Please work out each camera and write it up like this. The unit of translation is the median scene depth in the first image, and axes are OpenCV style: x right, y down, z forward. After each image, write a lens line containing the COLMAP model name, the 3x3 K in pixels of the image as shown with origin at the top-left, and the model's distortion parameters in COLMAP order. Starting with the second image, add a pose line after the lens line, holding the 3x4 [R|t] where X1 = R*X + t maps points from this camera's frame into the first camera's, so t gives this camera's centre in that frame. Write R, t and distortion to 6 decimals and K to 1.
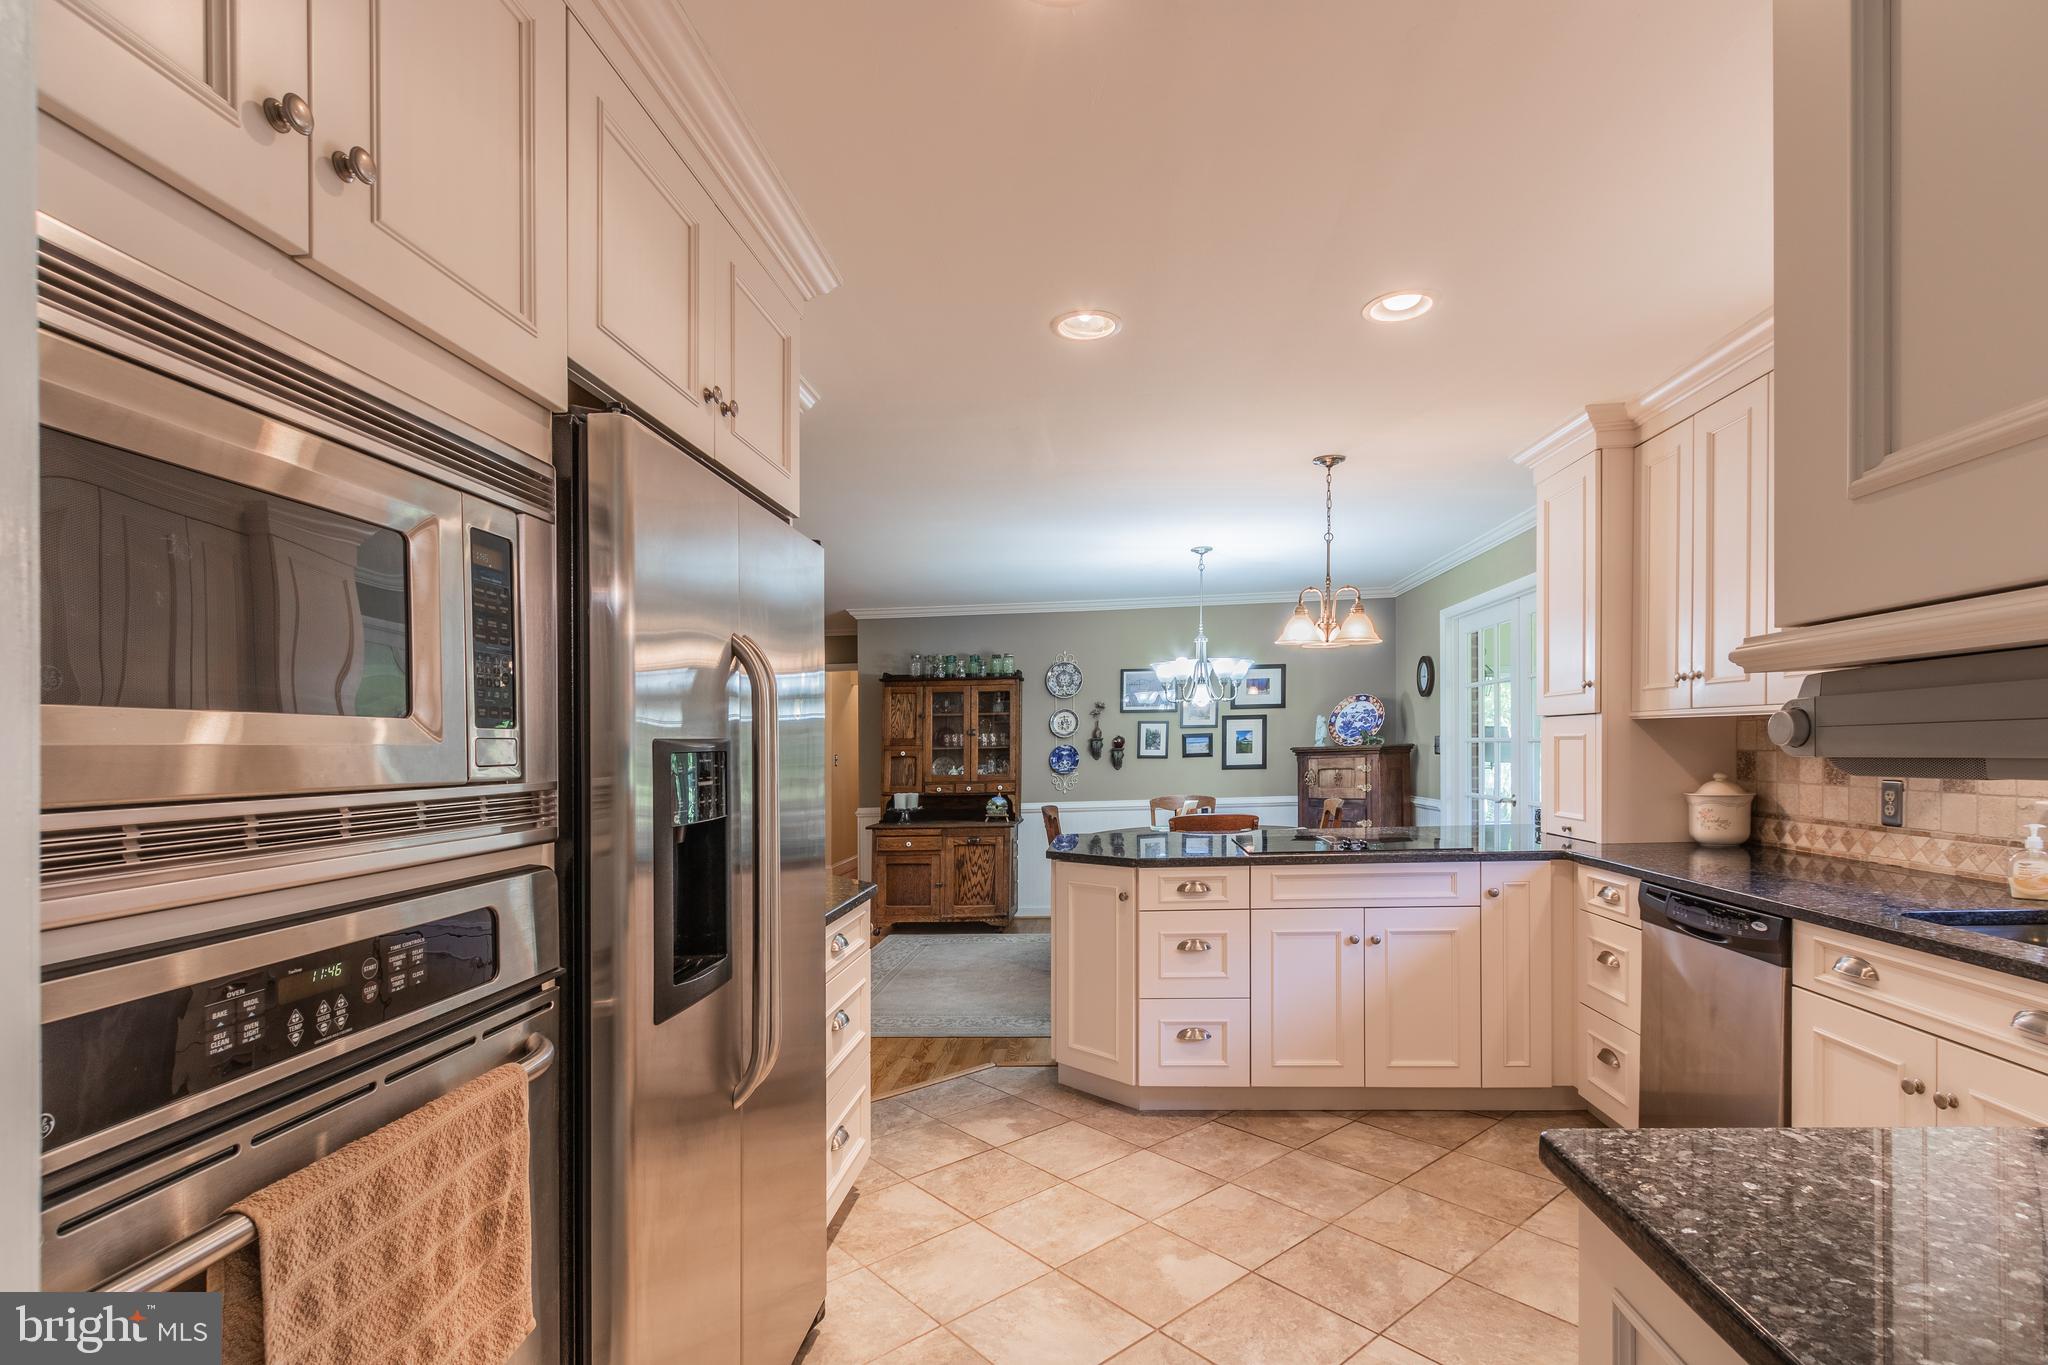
lens RADIAL K [[944.0, 0, 1037.1], [0, 944.0, 706.0], [0, 0, 1]] dist [0.000695, 0.000029]
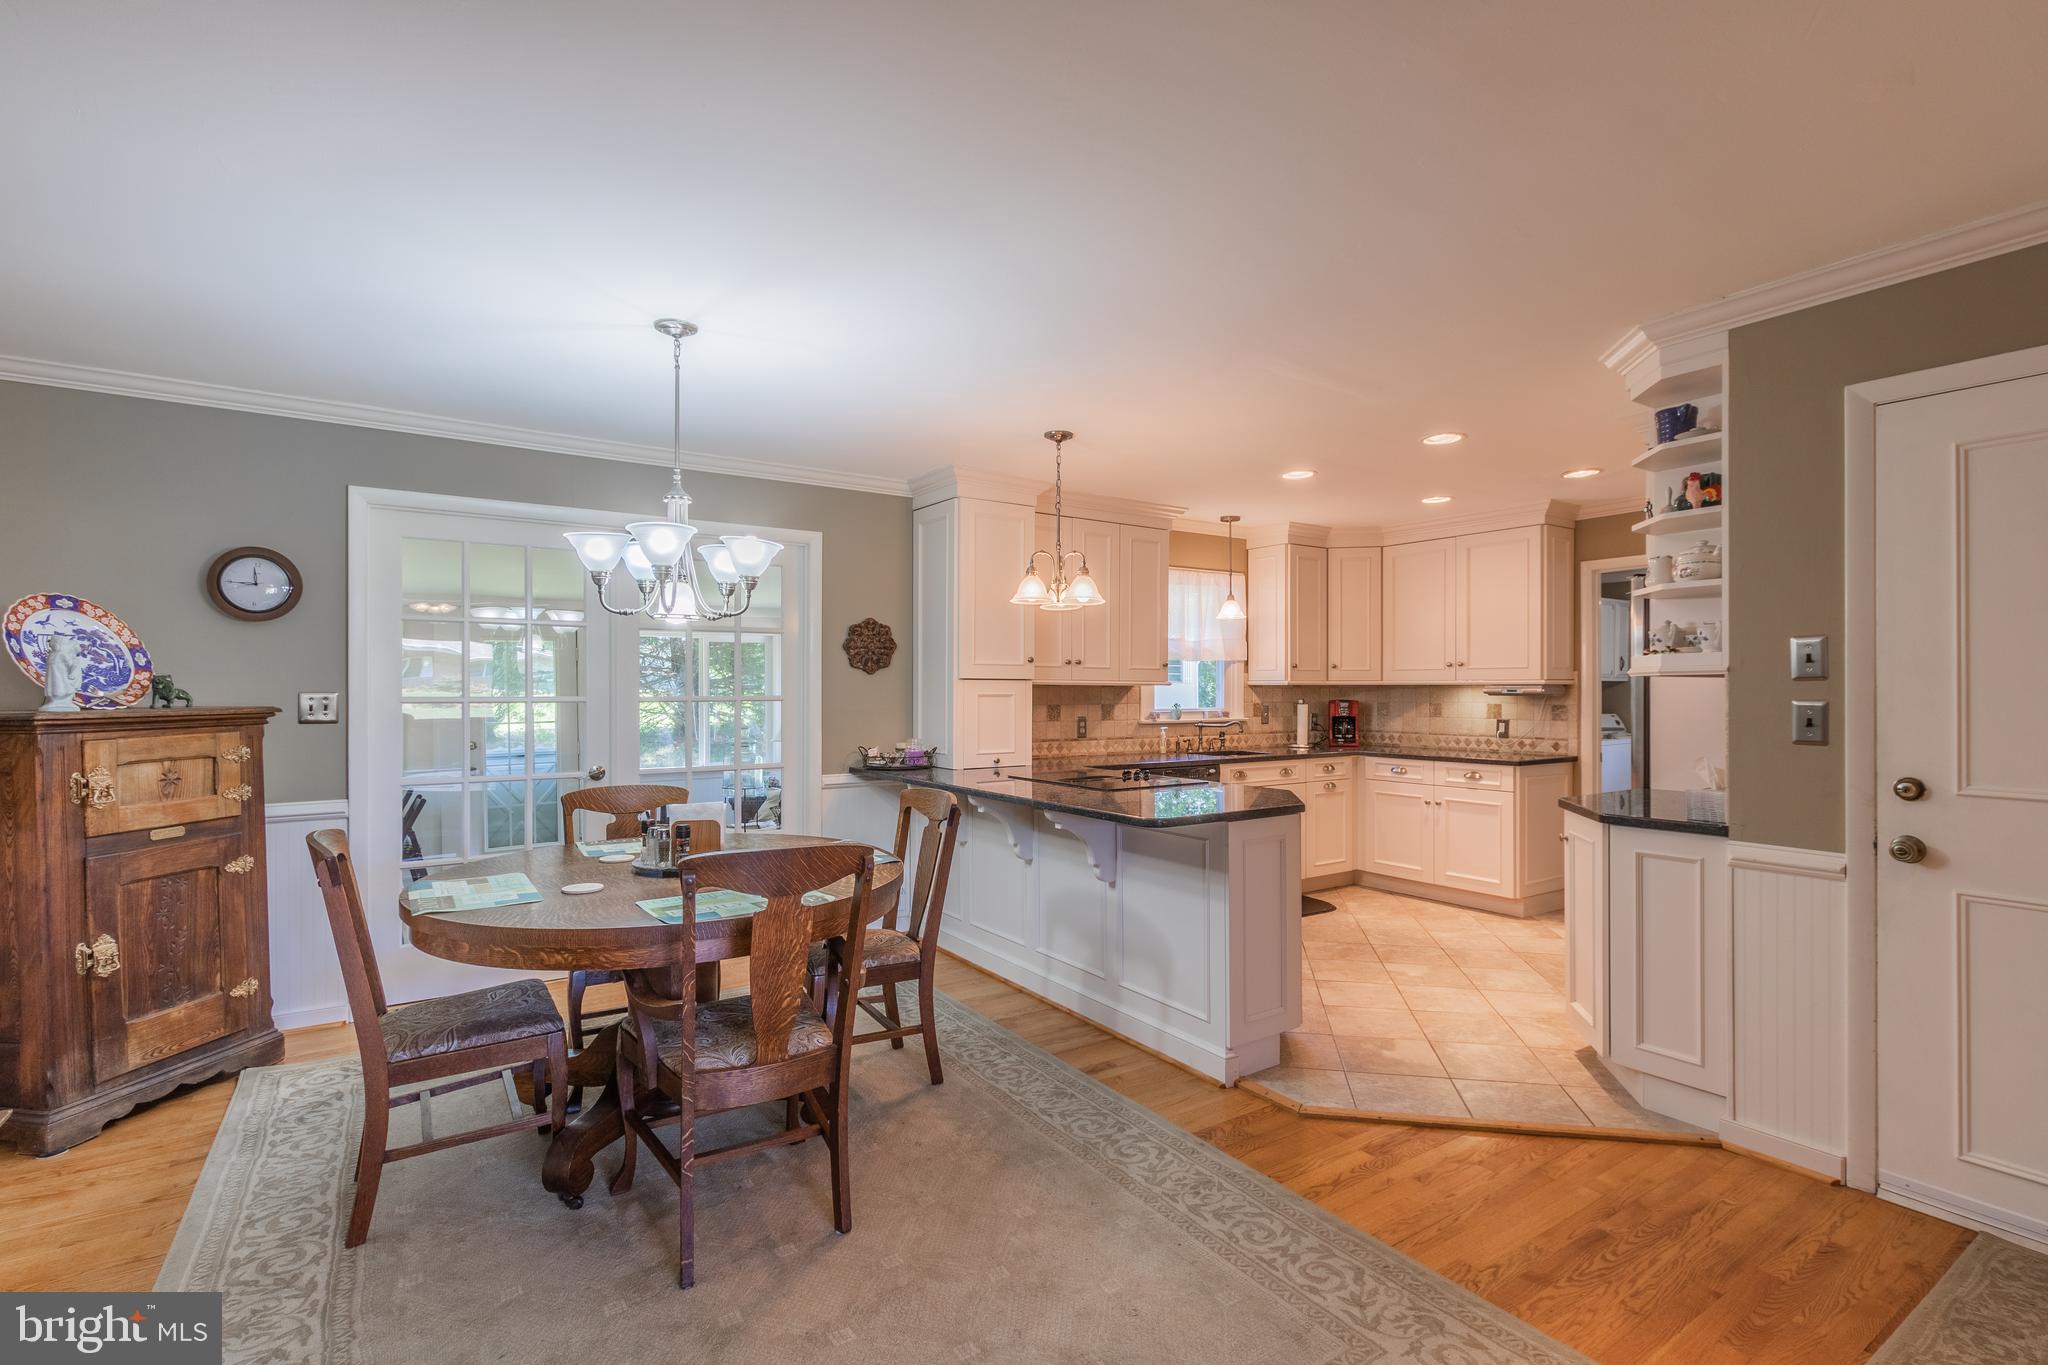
lens RADIAL K [[944.0, 0, 1037.1], [0, 944.0, 706.0], [0, 0, 1]] dist [0.000695, 0.000029]
pose [[-0.623366, 0.019466, 0.781688, -0.360096], [-0.013089, 0.999290, -0.035323, 0.062718], [-0.781820, -0.032251, -0.622669, 1.165094]]
